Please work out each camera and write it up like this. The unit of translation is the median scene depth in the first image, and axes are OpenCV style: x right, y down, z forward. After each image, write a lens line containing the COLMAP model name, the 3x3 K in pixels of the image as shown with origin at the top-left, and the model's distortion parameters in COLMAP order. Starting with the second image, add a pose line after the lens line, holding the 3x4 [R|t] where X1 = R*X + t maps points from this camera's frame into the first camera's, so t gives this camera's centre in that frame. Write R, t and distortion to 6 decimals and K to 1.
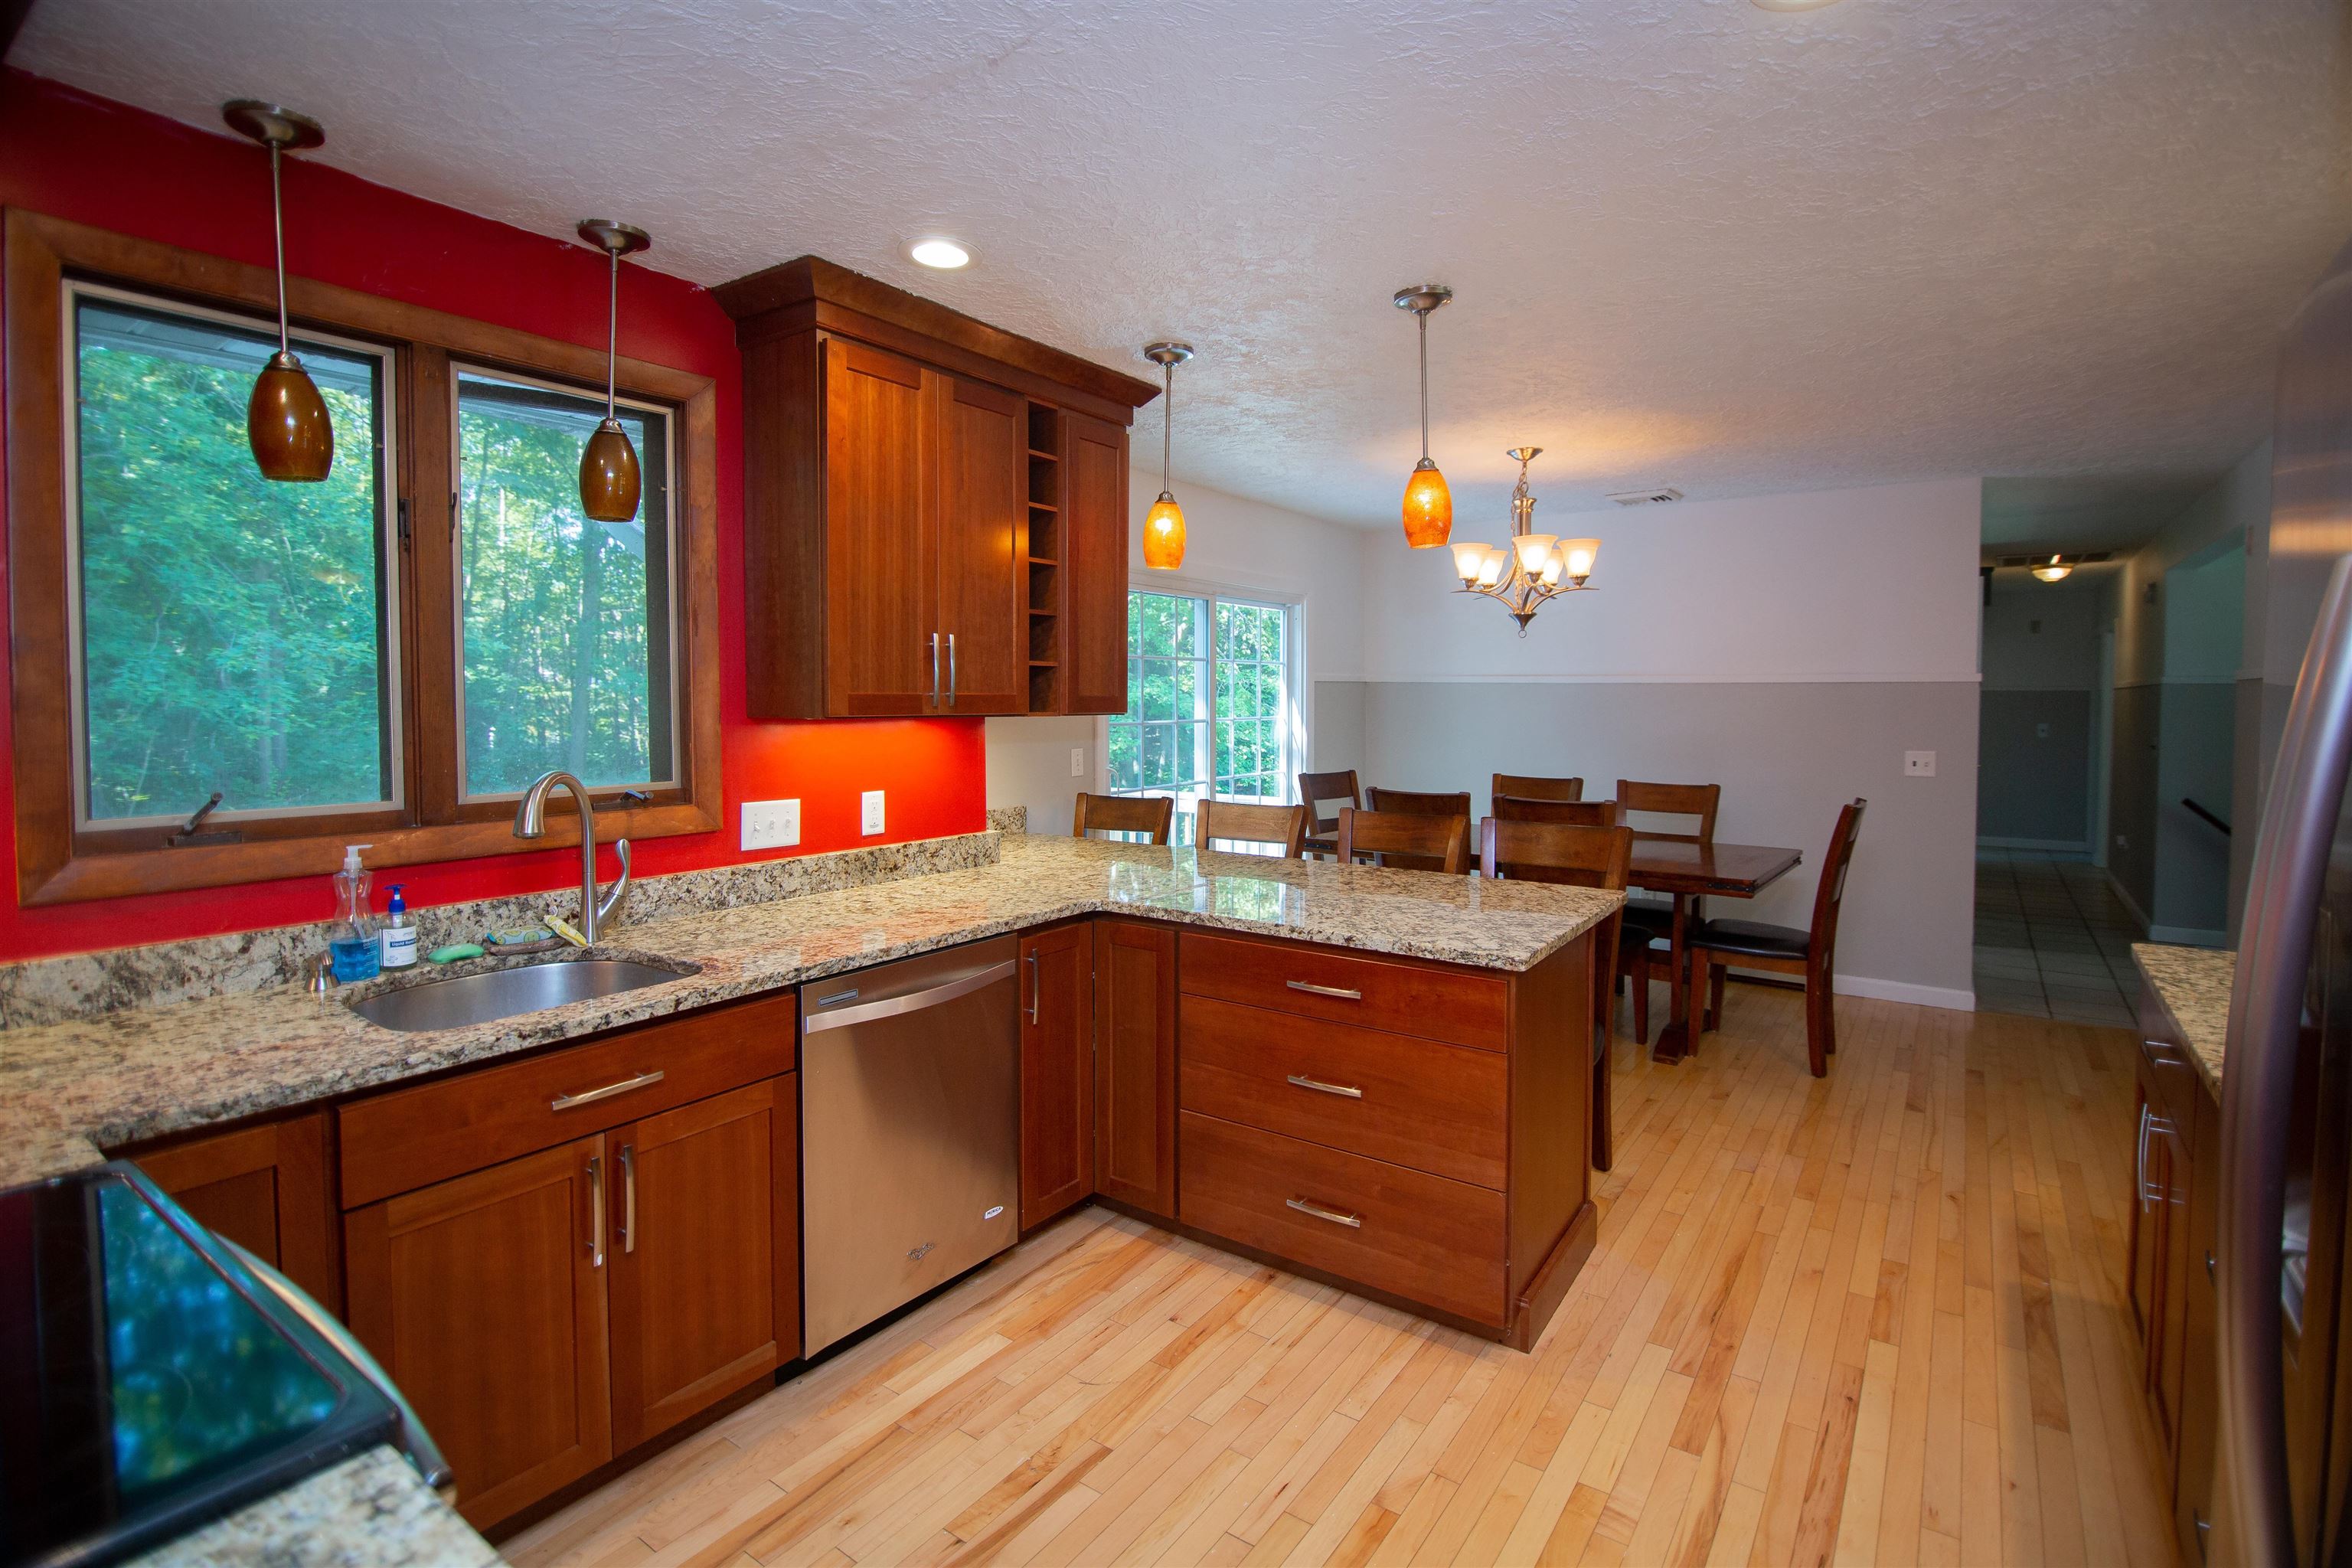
lens RADIAL K [[1094.8, 0, 1189.0], [0, 1094.8, 733.8], [0, 0, 1]] dist [0.002001, -0.015197]
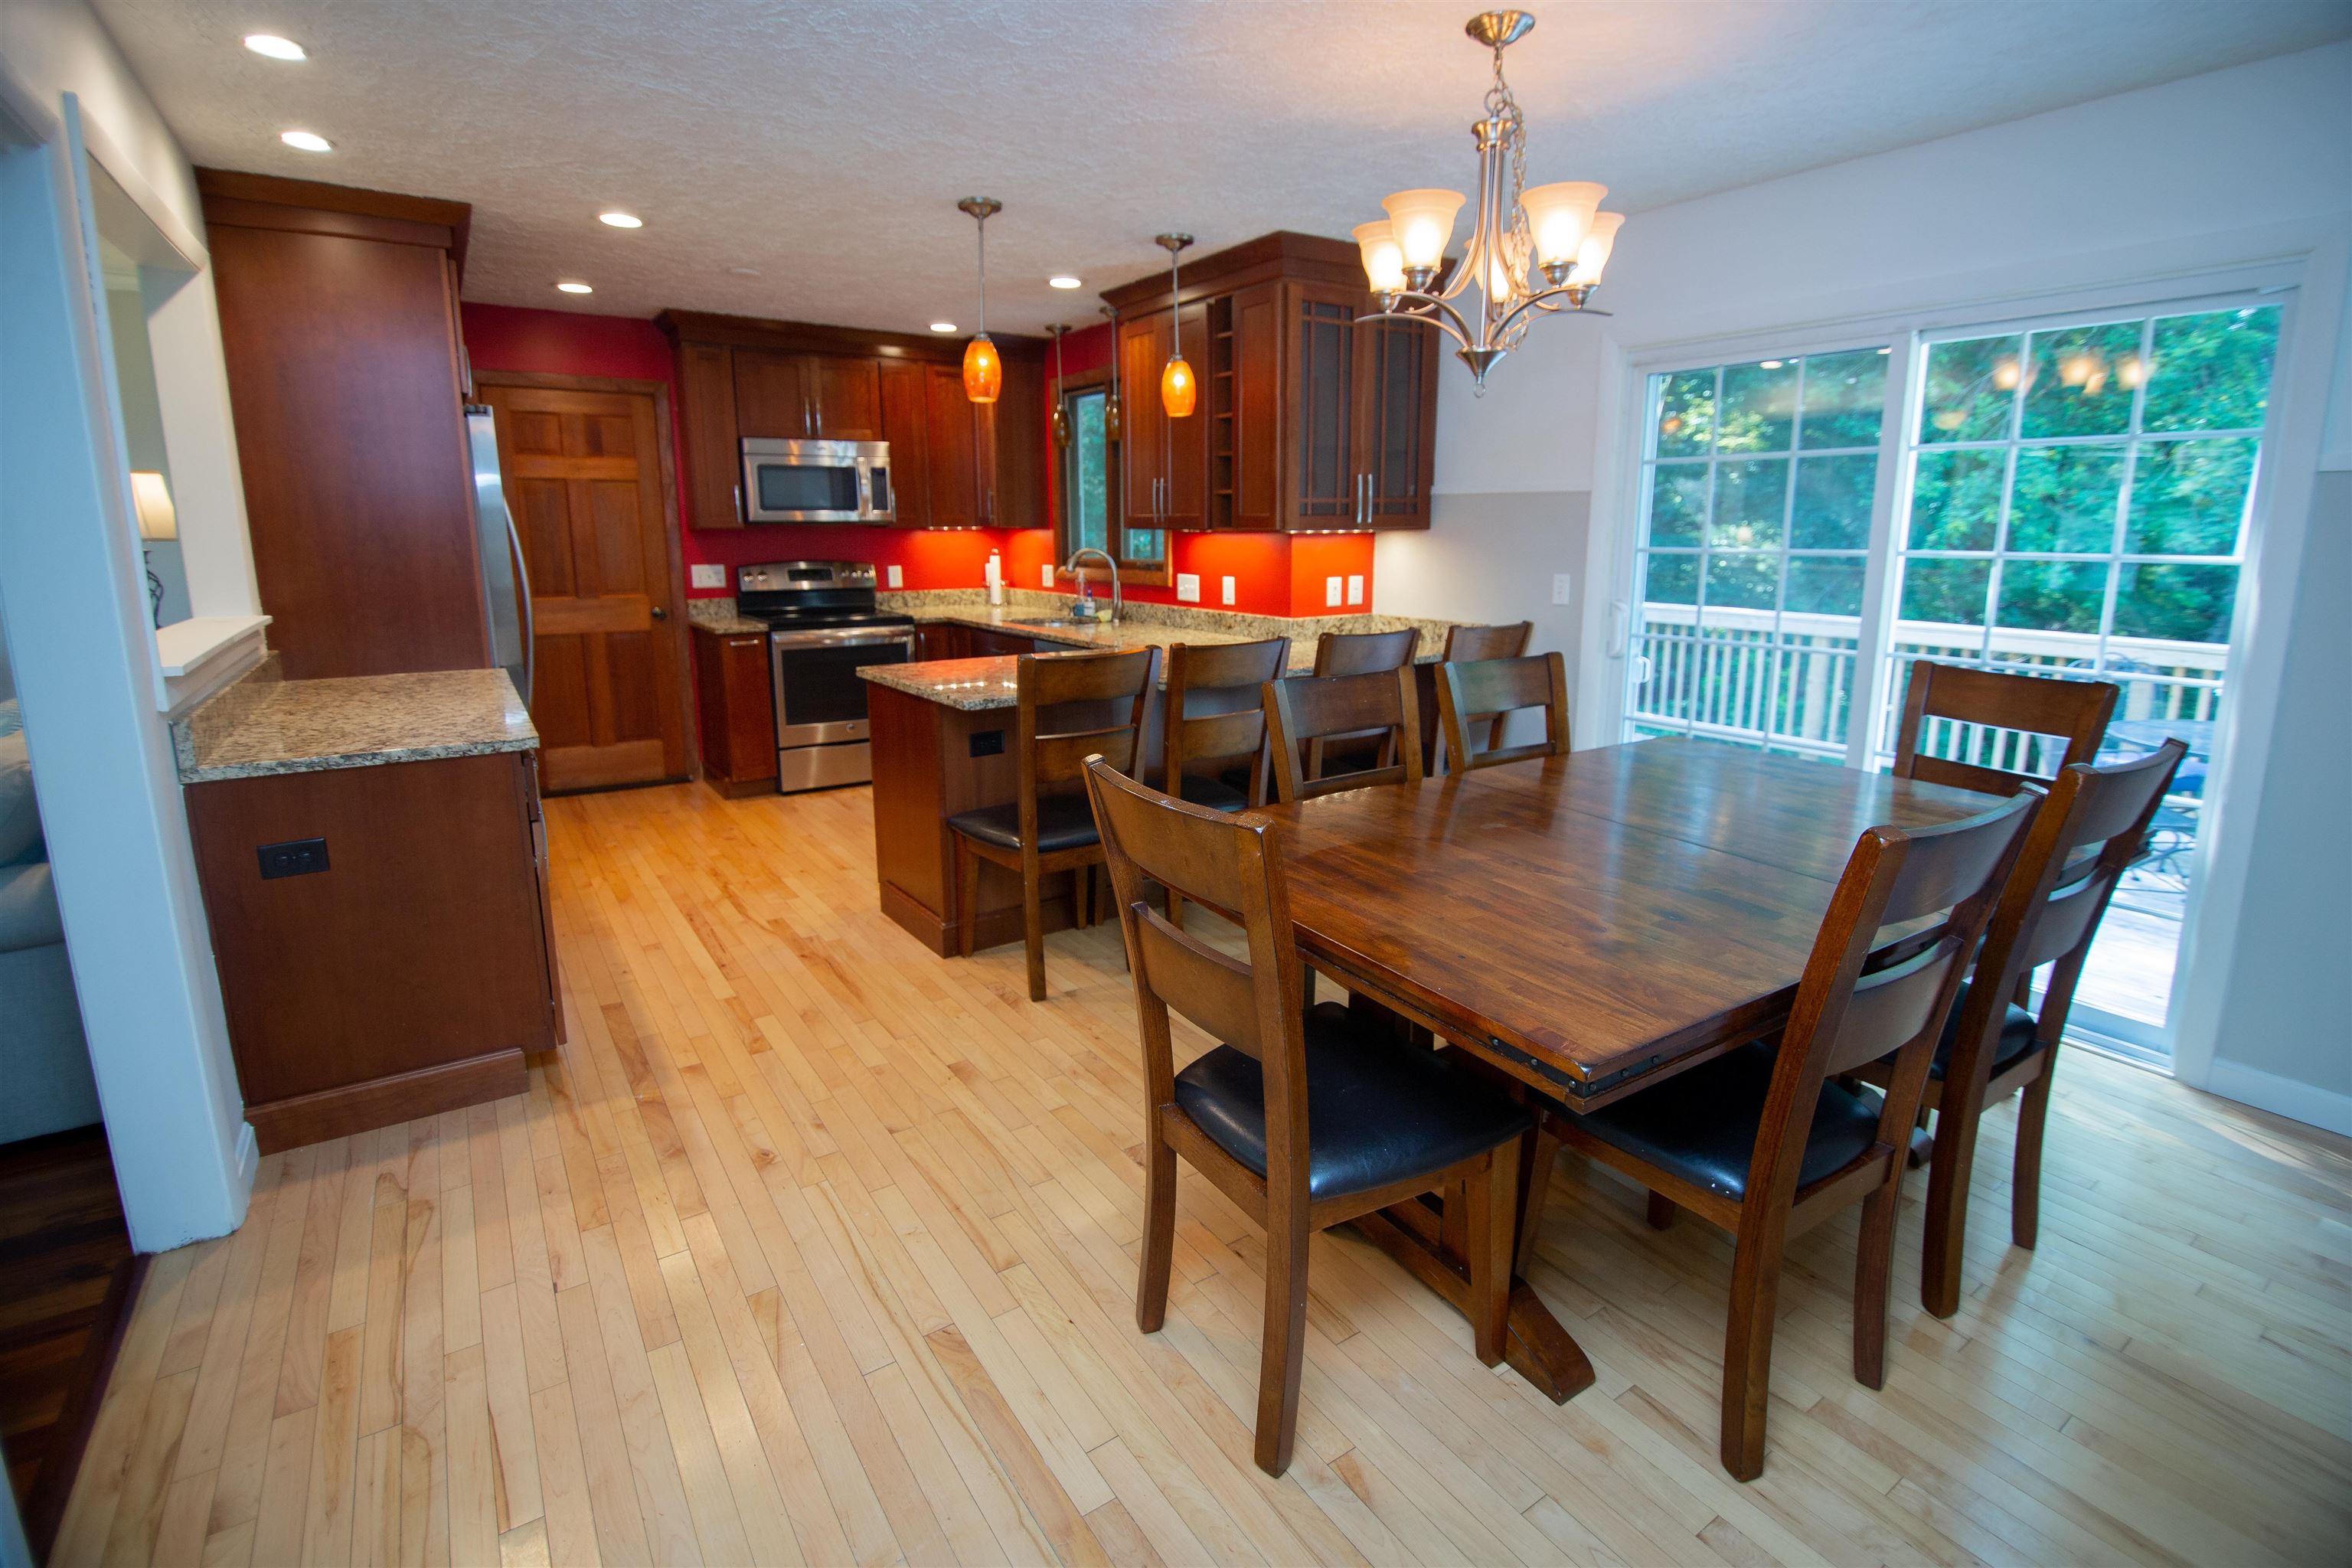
lens RADIAL K [[1094.8, 0, 1189.0], [0, 1094.8, 733.8], [0, 0, 1]] dist [0.002001, -0.015197]
pose [[-0.345446, 0.172766, -0.922398, 1.408014], [-0.033616, 0.979999, 0.196144, -0.040095], [0.937836, 0.098765, -0.332729, 1.683446]]
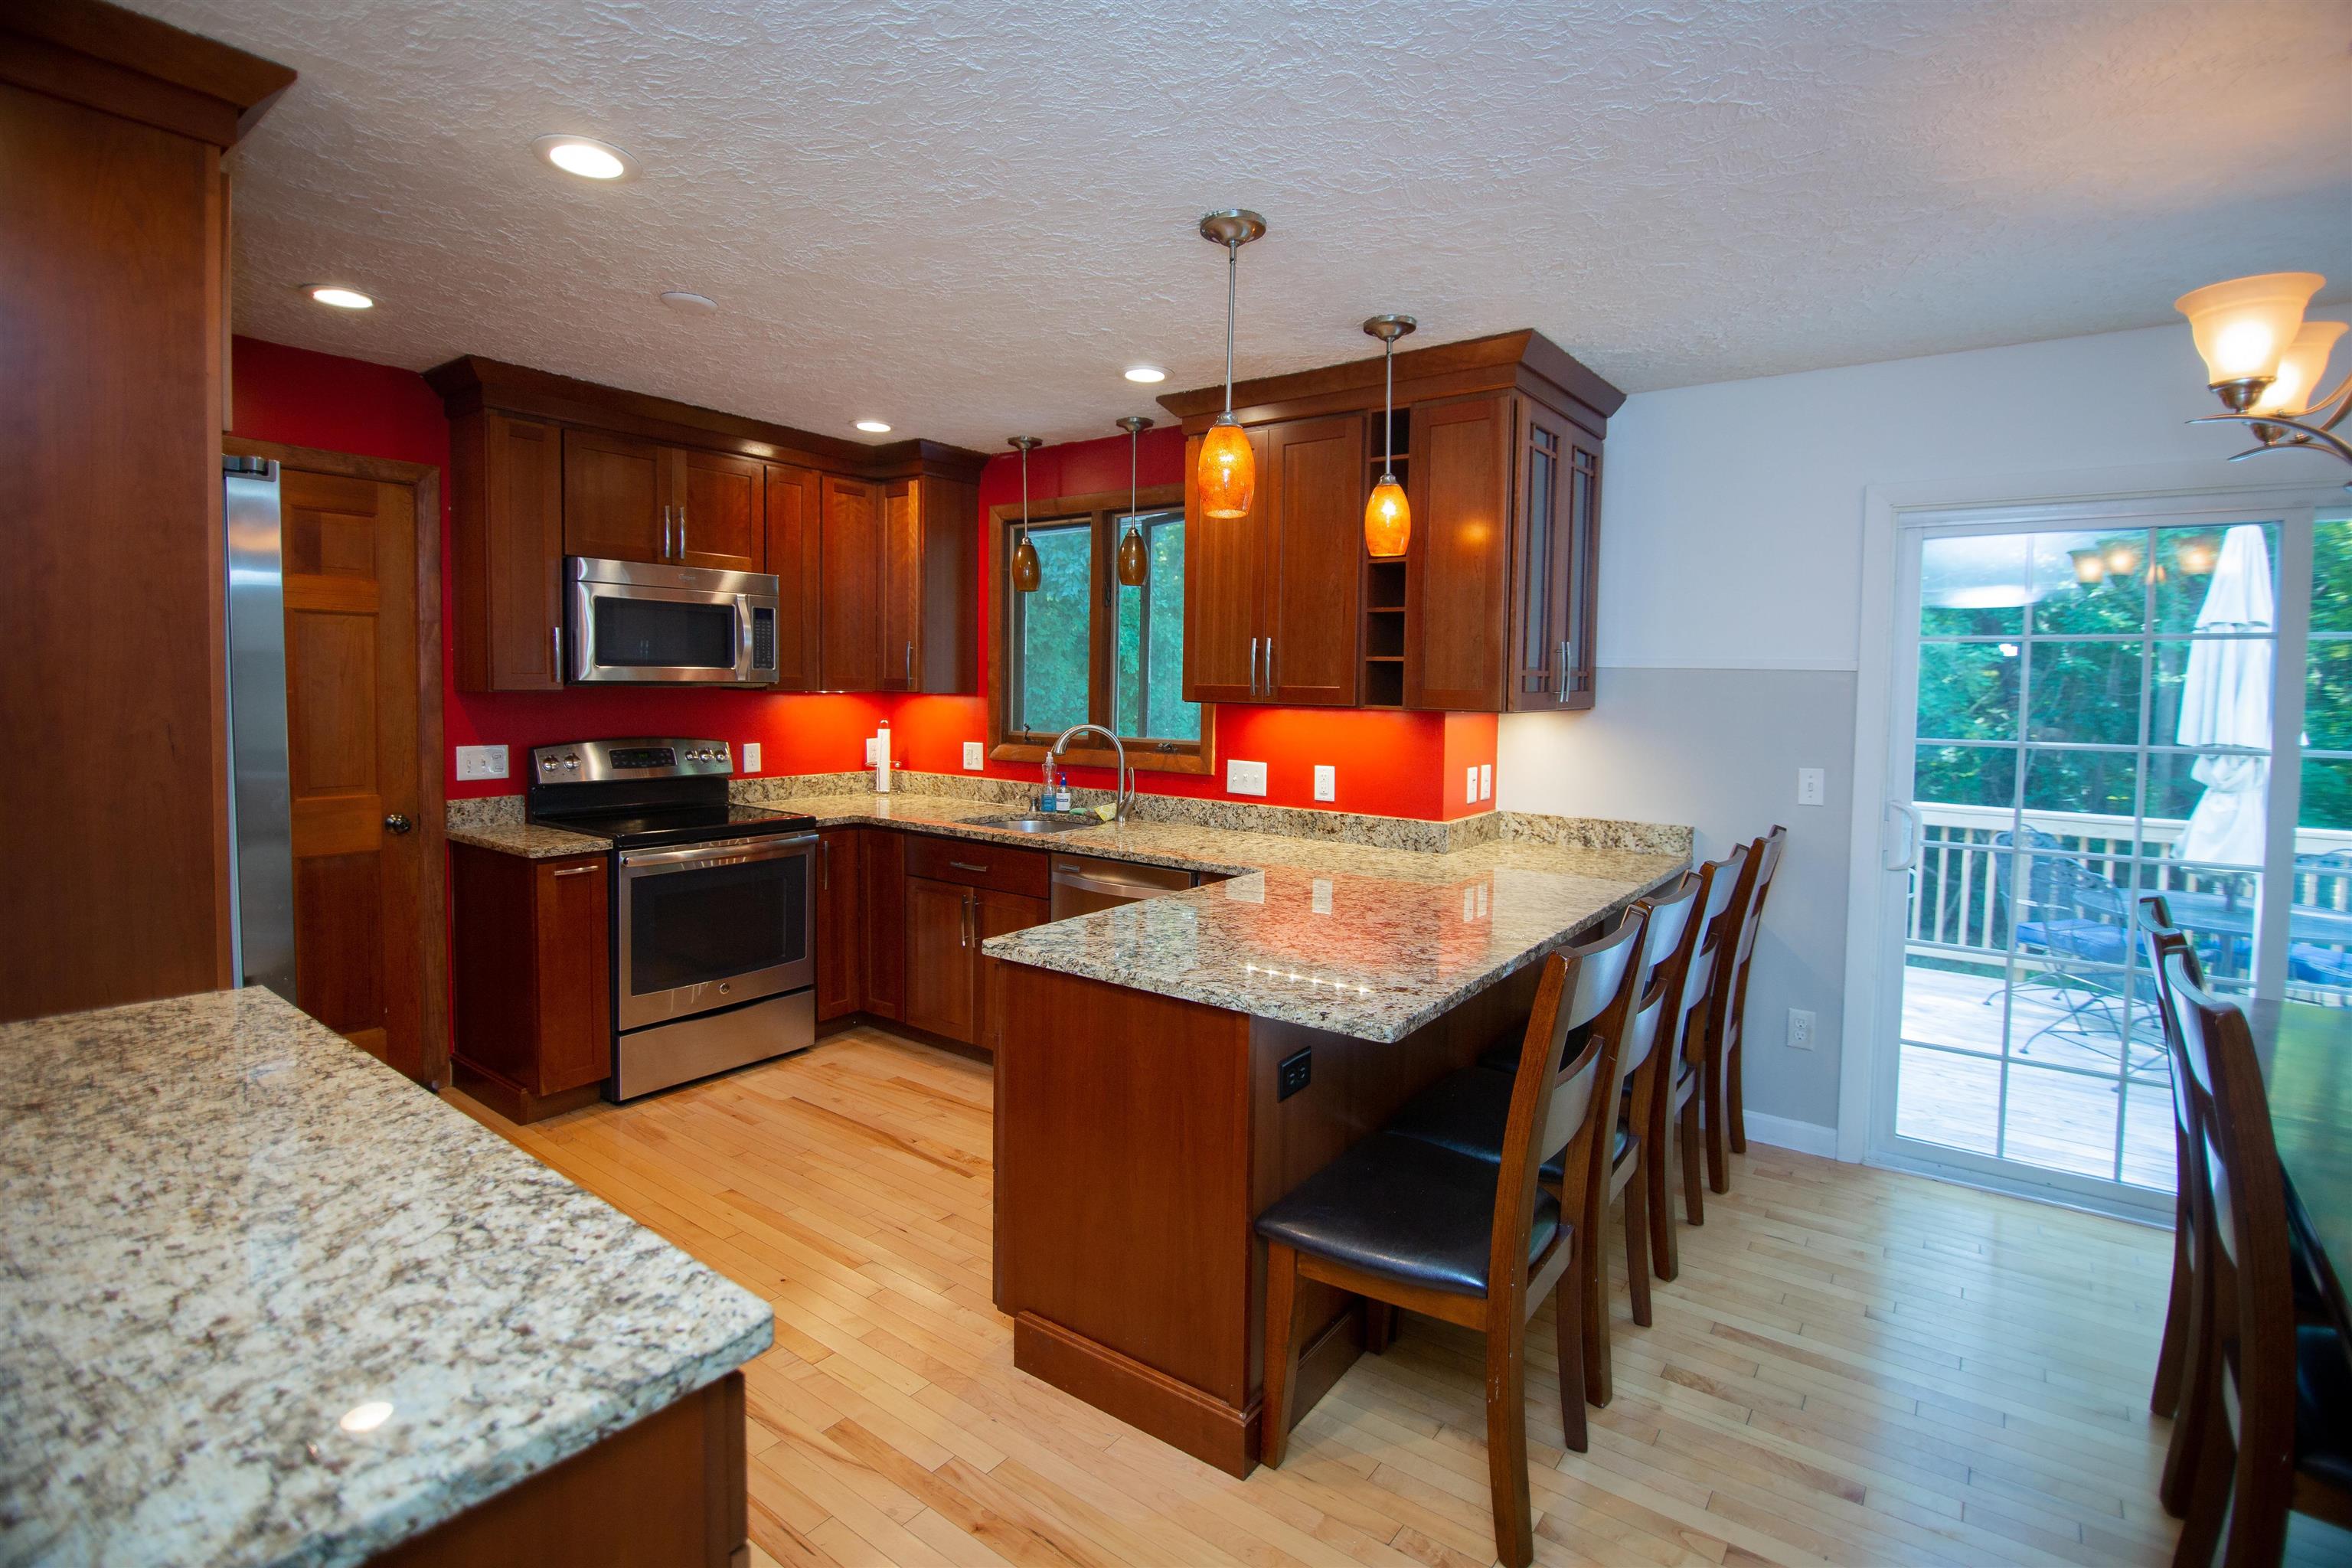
lens RADIAL K [[1094.8, 0, 1189.0], [0, 1094.8, 733.8], [0, 0, 1]] dist [0.002001, -0.015197]
pose [[-0.021442, 0.043397, -0.998828, 1.061709], [-0.051673, 0.997674, 0.044457, -0.034326], [0.998434, 0.052565, -0.019150, 0.971952]]
